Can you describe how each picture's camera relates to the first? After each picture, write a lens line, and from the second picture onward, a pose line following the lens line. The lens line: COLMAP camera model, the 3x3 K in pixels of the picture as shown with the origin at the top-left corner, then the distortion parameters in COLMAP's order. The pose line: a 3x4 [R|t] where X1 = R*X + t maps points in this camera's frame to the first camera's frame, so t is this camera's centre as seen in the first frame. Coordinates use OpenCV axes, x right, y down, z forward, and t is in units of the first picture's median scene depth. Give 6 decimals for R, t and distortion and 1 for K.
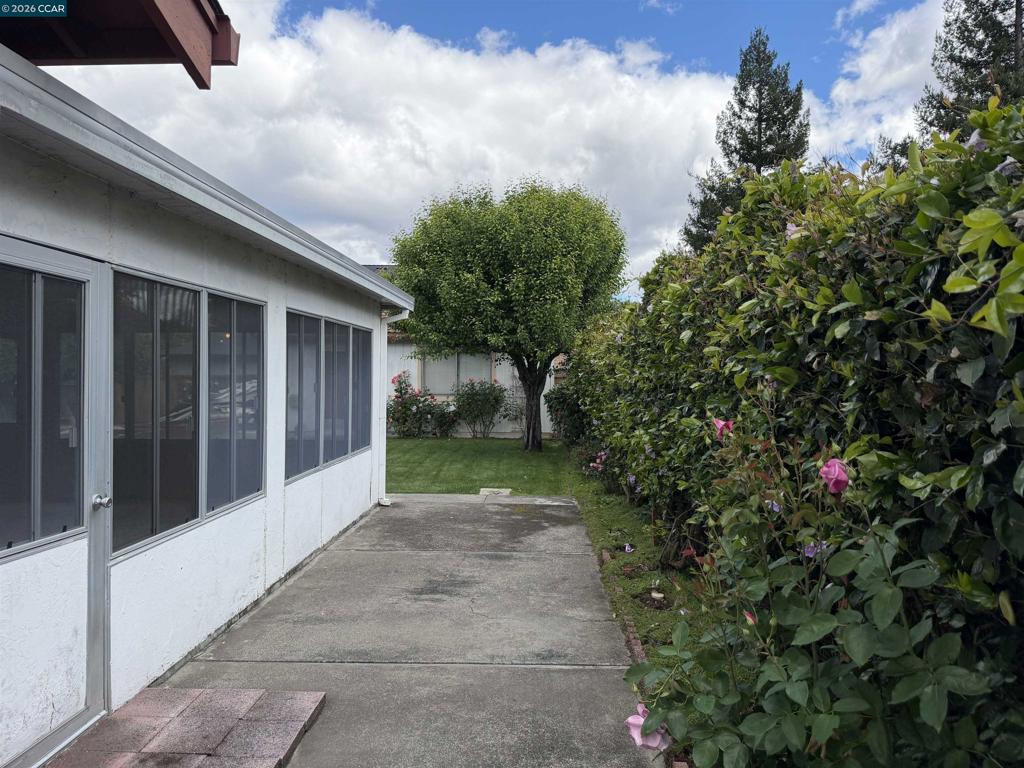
lens RADIAL K [[715.4, 0, 511.6], [0, 715.4, 383.9], [0, 0, 1]] dist [0.045864, -0.069379]
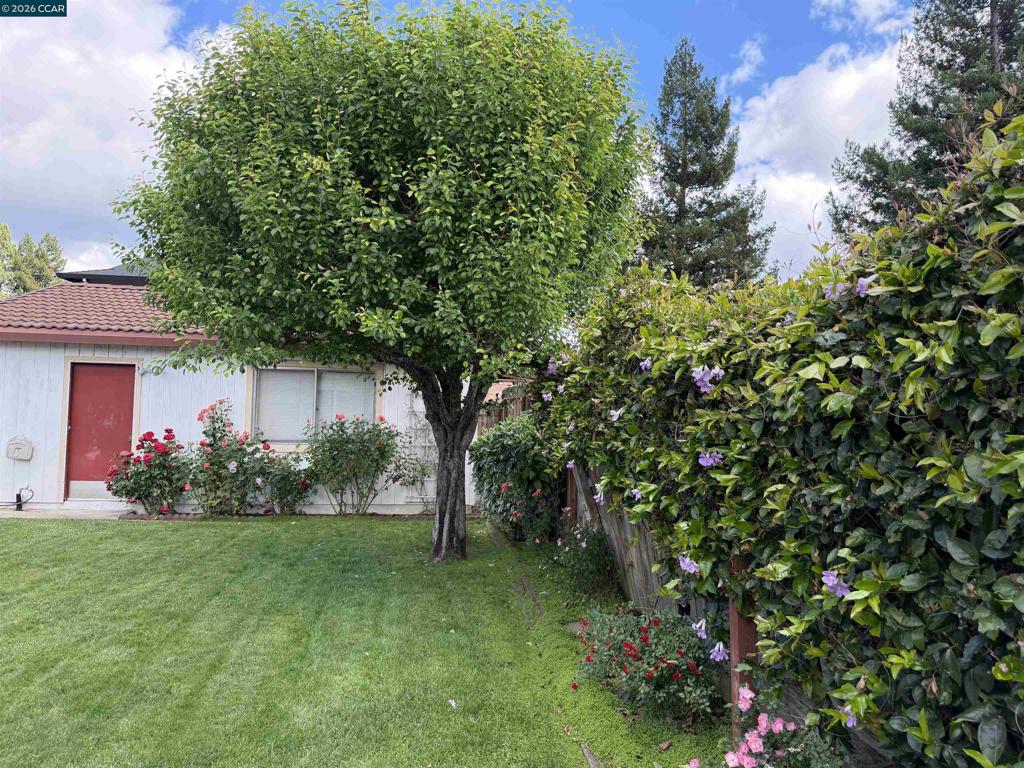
lens RADIAL K [[715.4, 0, 533.5], [0, 715.4, 385.0], [0, 0, 1]] dist [0.045864, -0.069379]
pose [[0.983211, 0.024999, 0.180754, -0.006167], [-0.016198, 0.998618, -0.050004, -0.004927], [-0.181754, 0.046237, 0.982256, 0.386282]]
